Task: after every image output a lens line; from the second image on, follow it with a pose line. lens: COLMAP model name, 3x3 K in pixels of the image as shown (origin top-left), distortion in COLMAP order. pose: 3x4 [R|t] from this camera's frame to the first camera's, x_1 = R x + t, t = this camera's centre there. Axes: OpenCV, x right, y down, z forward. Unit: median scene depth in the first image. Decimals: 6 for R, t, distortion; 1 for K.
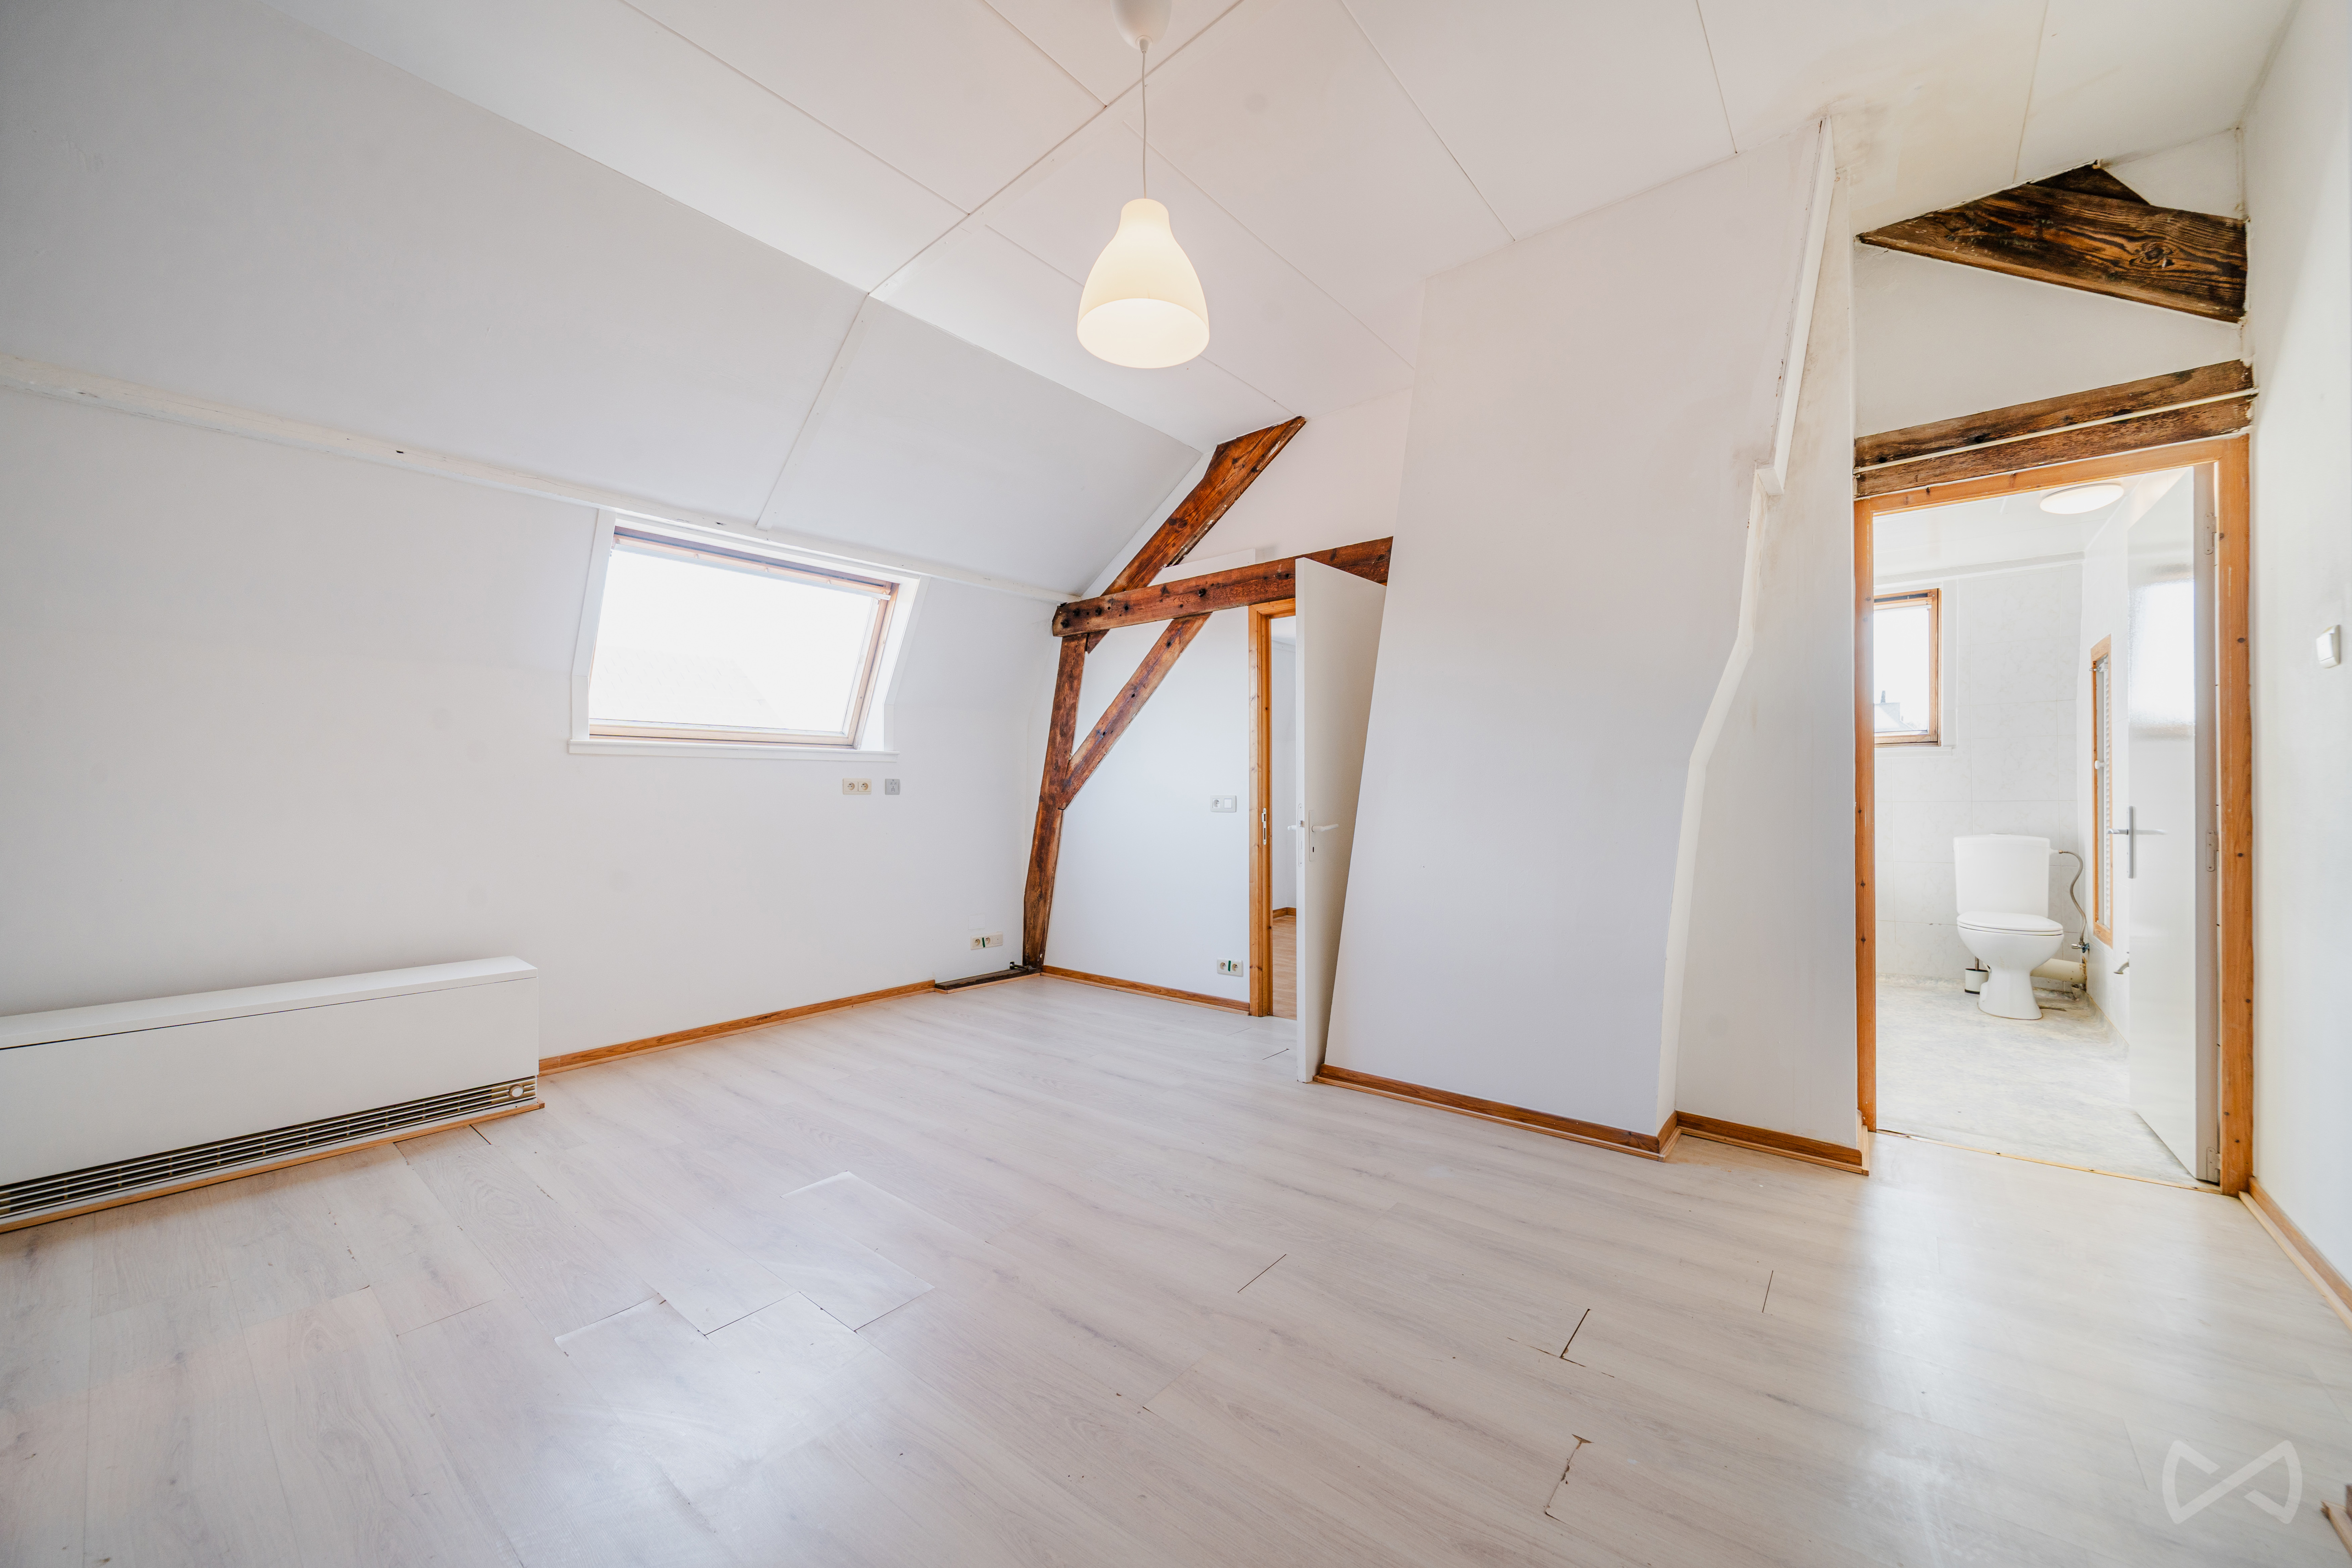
lens RADIAL K [[861.0, 0, 1194.6], [0, 861.0, 796.2], [0, 0, 1]] dist [-0.000127, -0.000029]
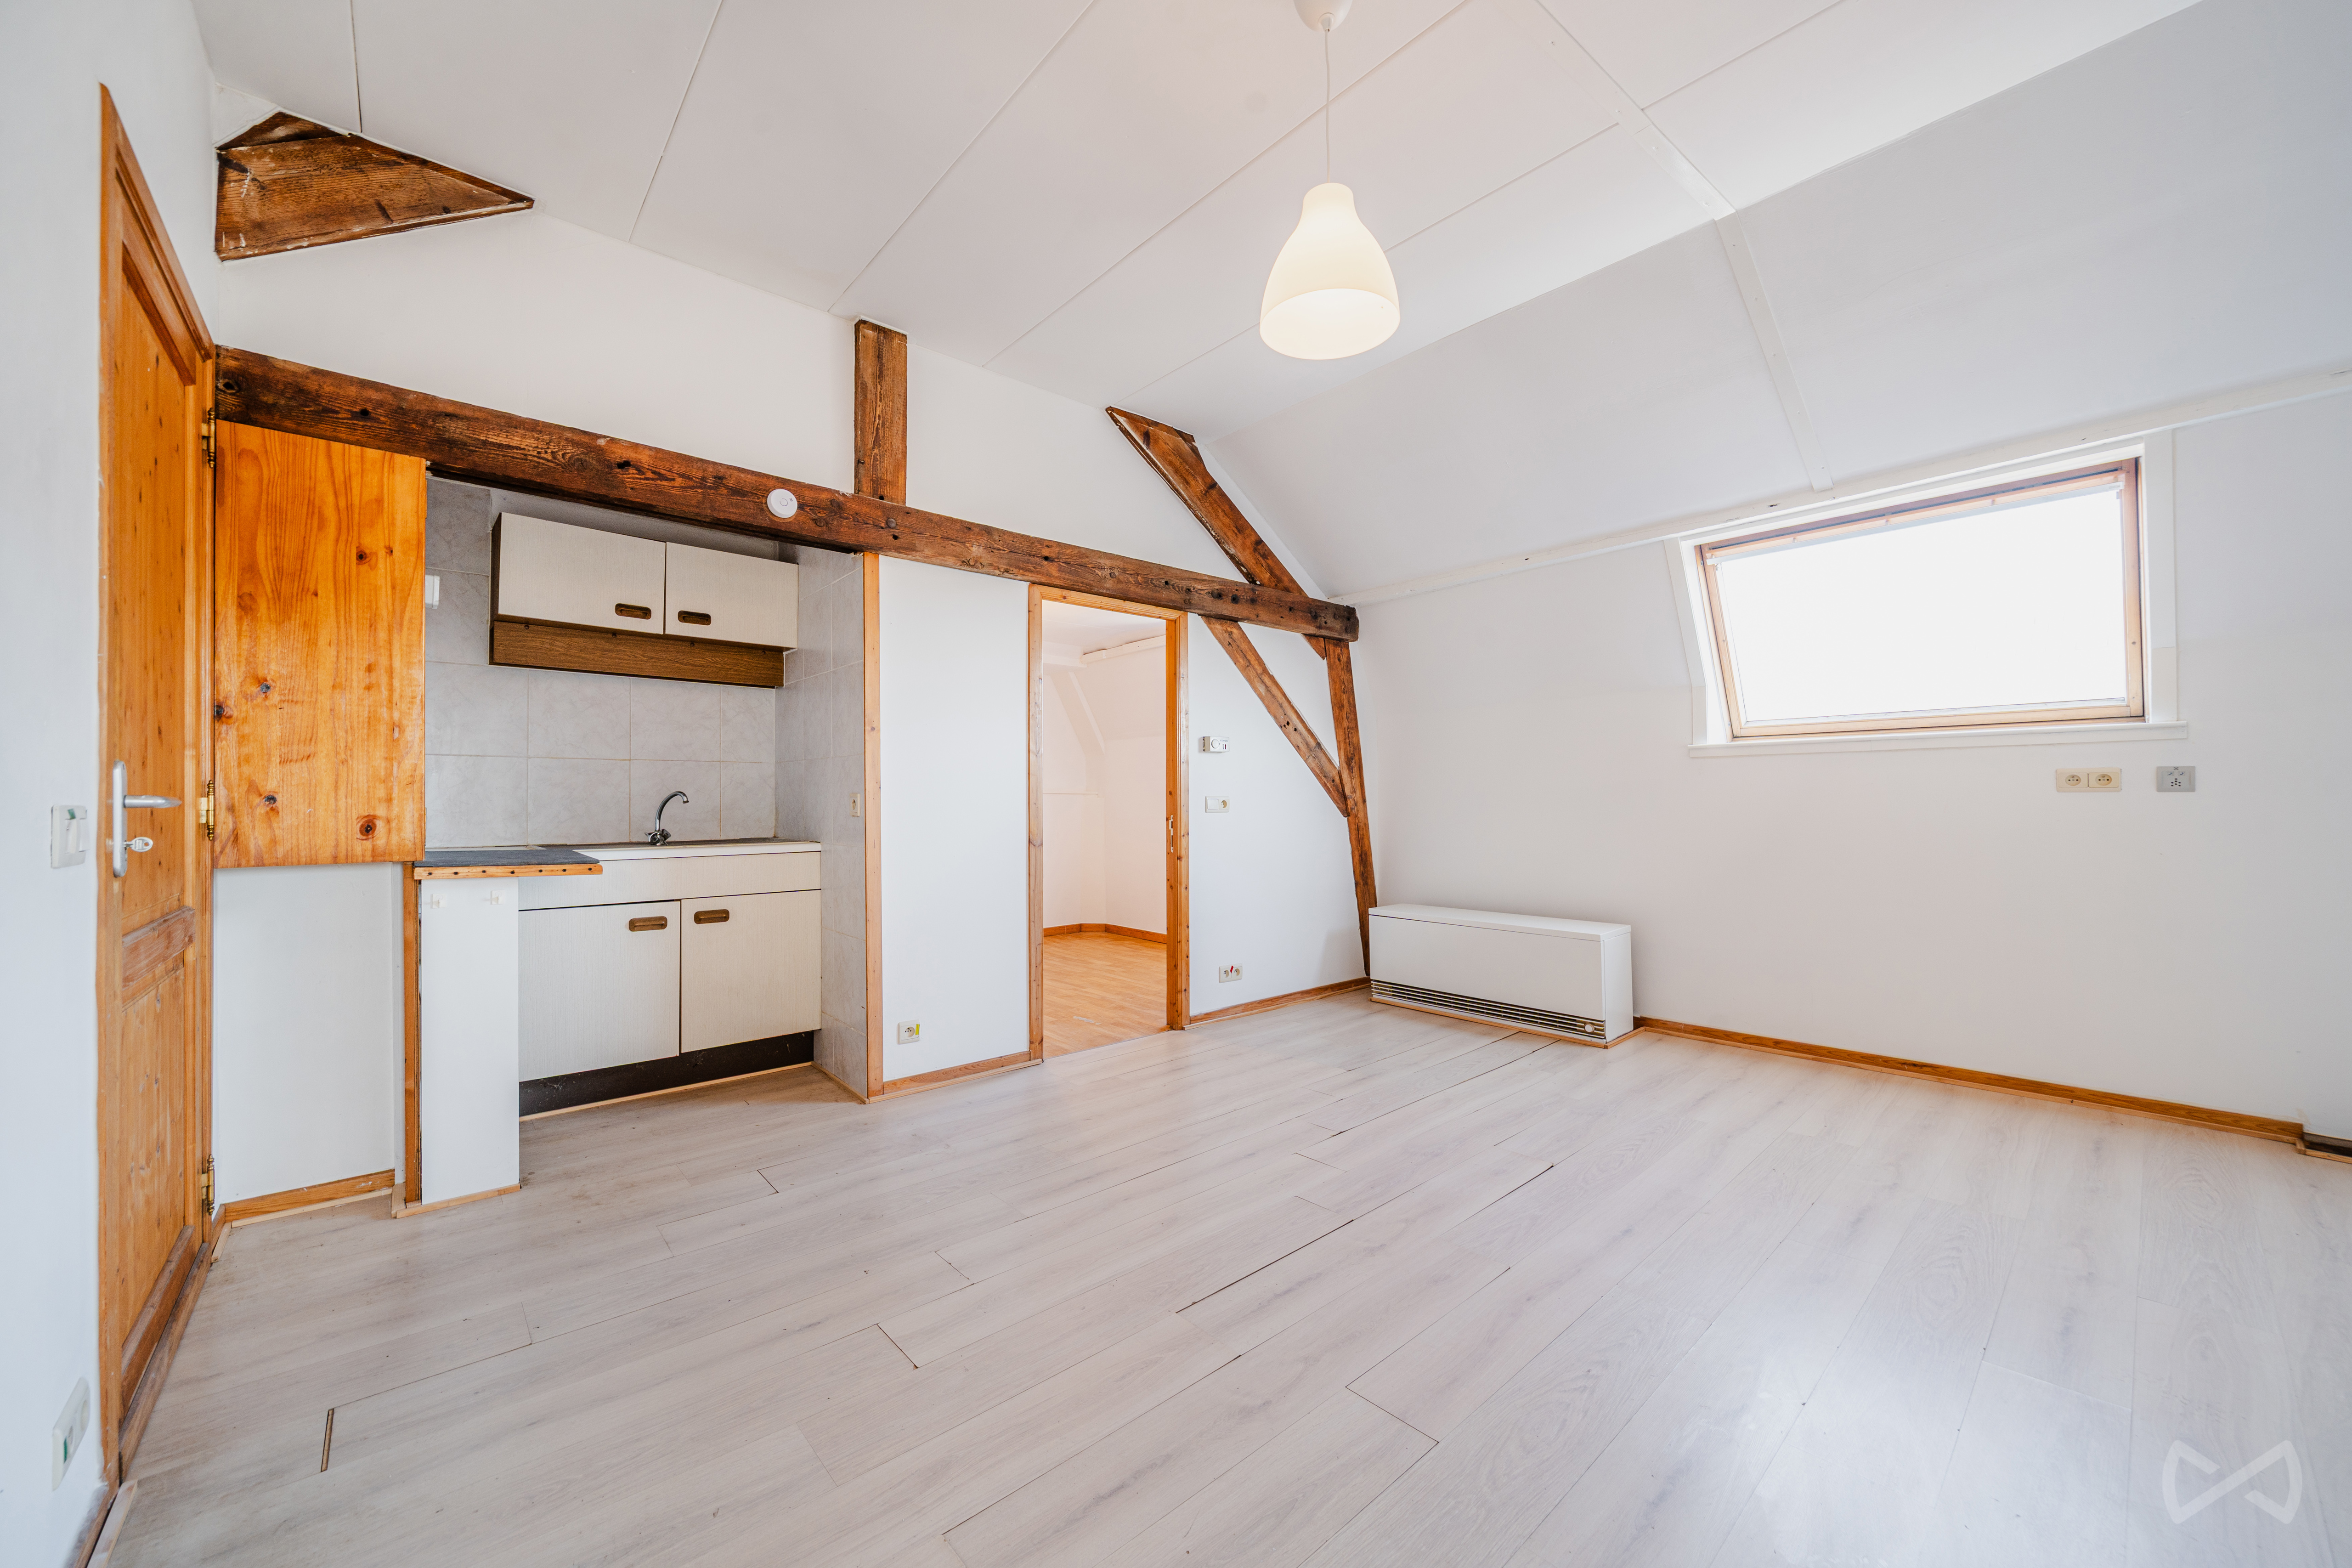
lens RADIAL K [[861.0, 0, 1185.7], [0, 861.0, 790.1], [0, 0, 1]] dist [-0.000127, -0.000029]
pose [[-0.140929, -0.002752, -0.990016, 0.772312], [0.006152, 0.999974, -0.003655, -0.010938], [0.990001, -0.006605, -0.140908, 0.813673]]
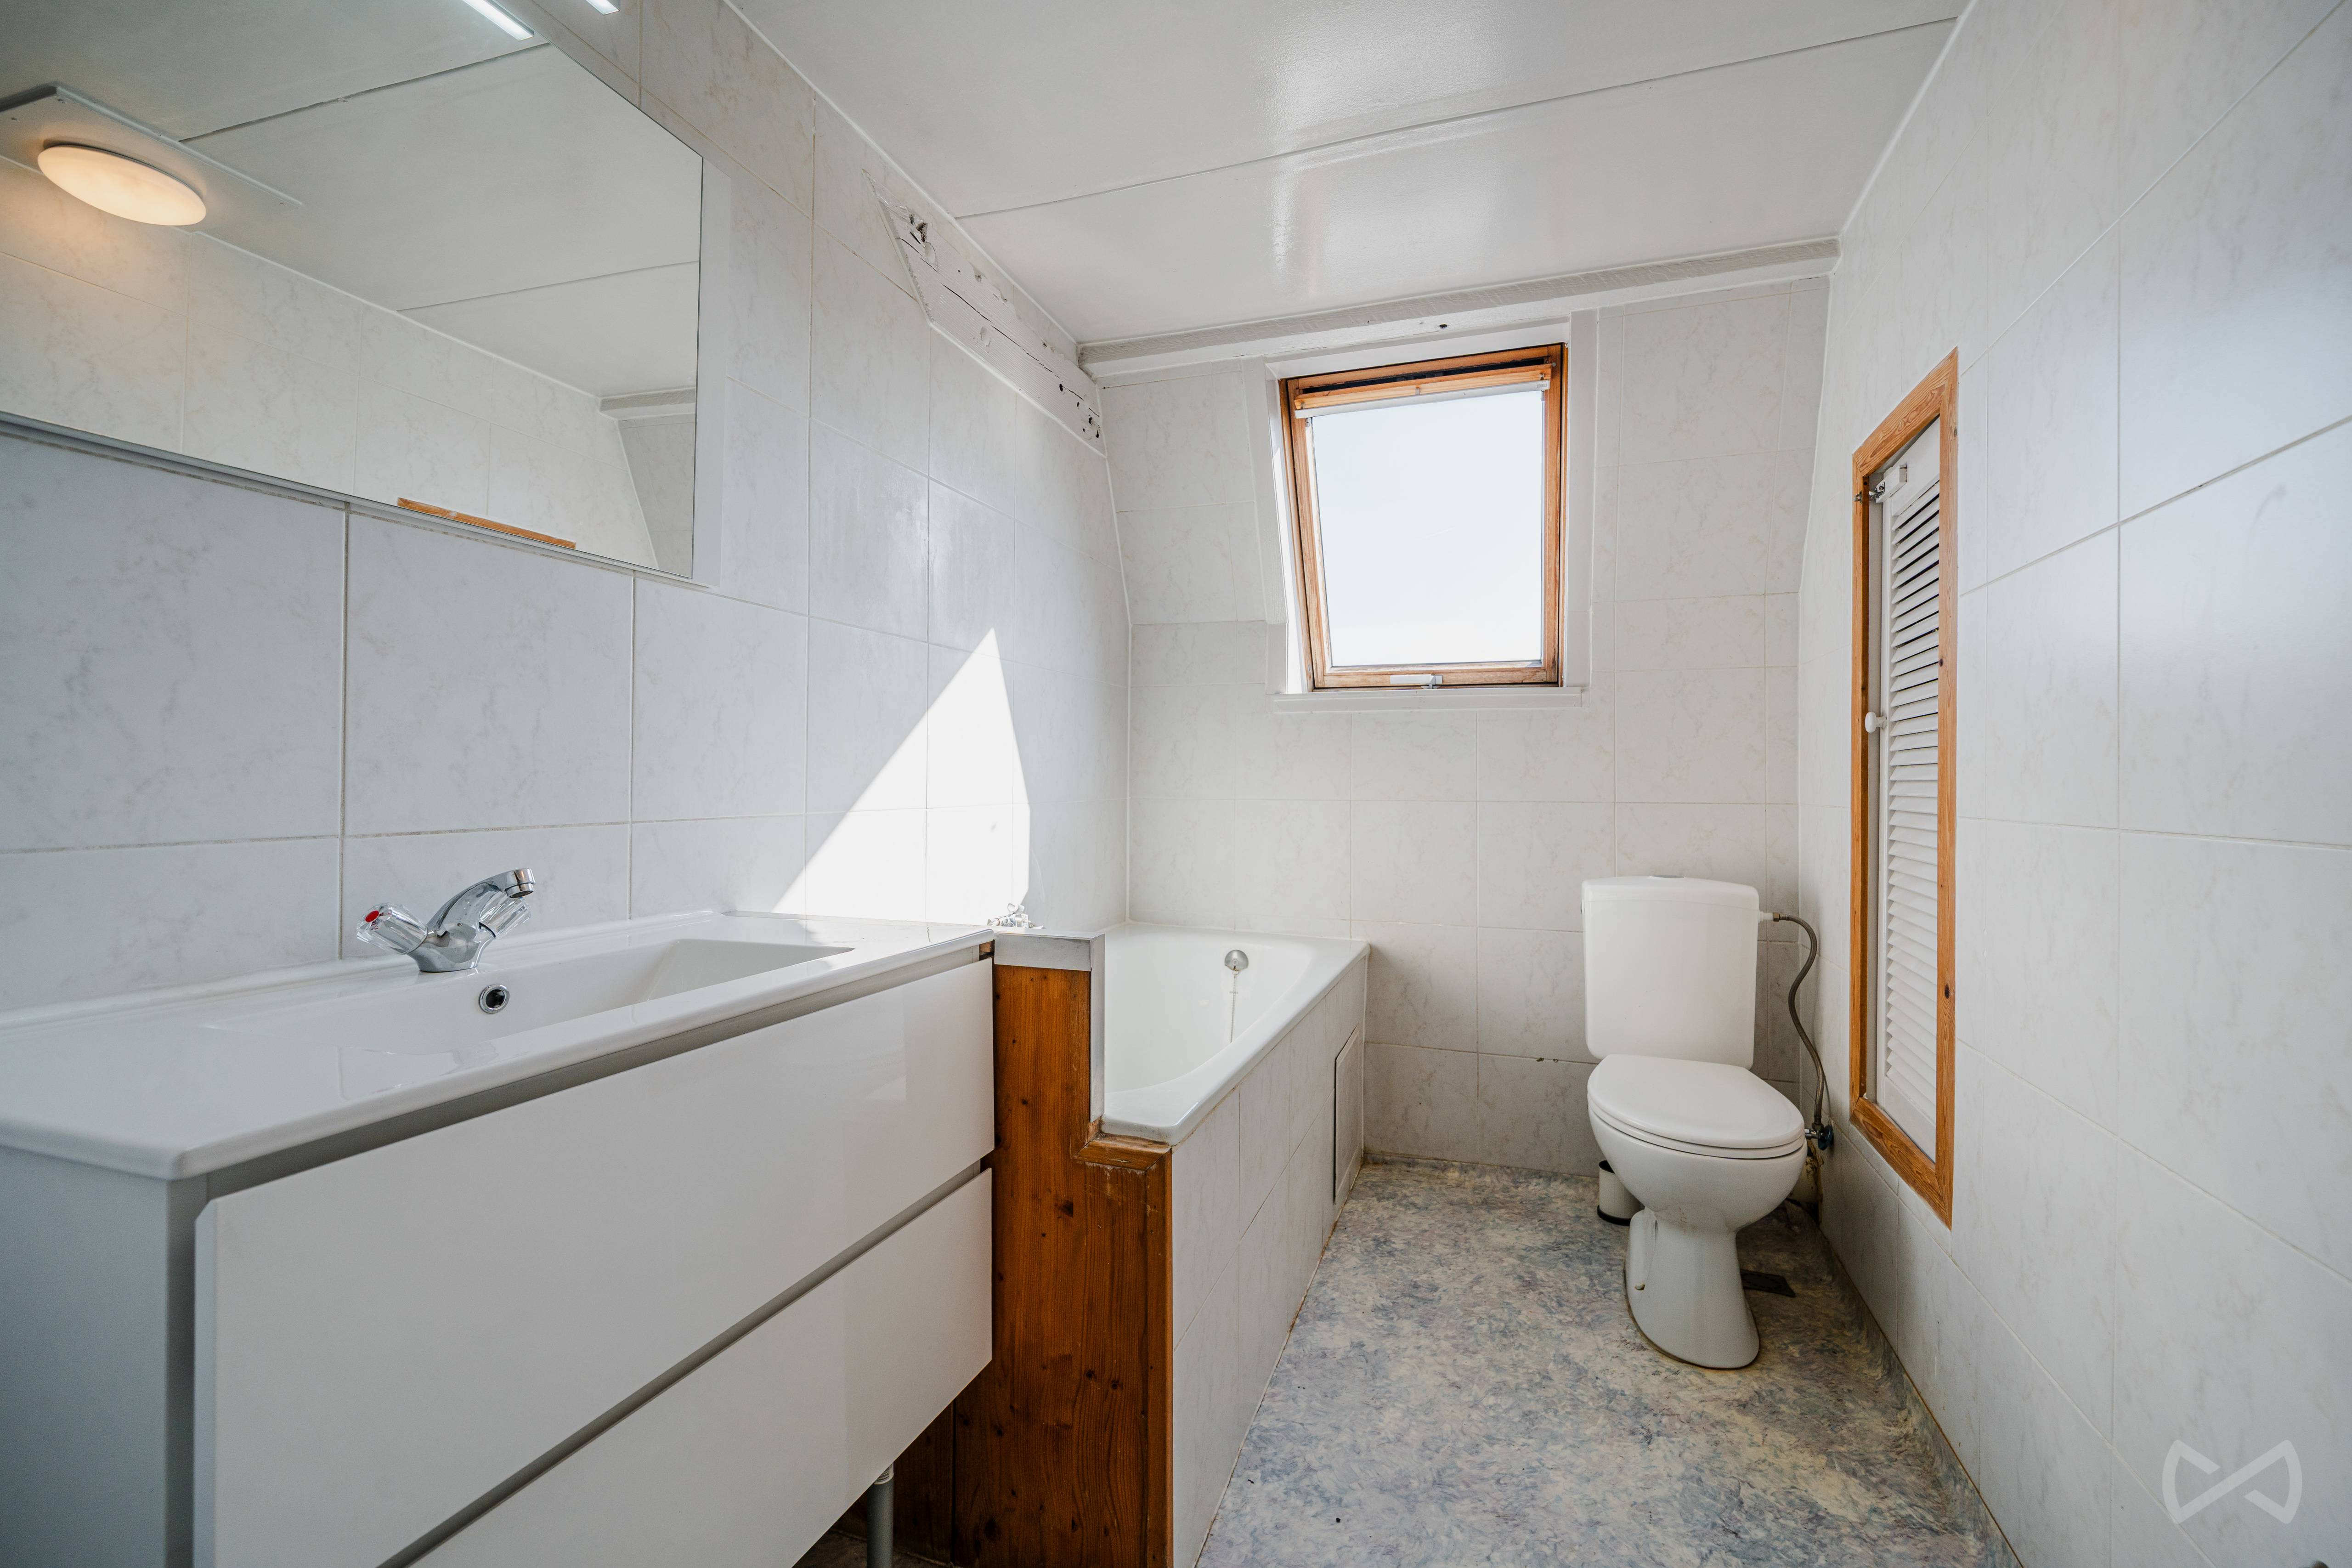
lens RADIAL K [[900.7, 0, 1171.6], [0, 900.7, 773.3], [0, 0, 1]] dist [0.010473, -0.002712]
pose [[0.955972, 0.011000, 0.293250, 0.458342], [-0.012106, 0.999925, 0.001957, -0.006973], [-0.293207, -0.005421, 0.956034, 0.521757]]
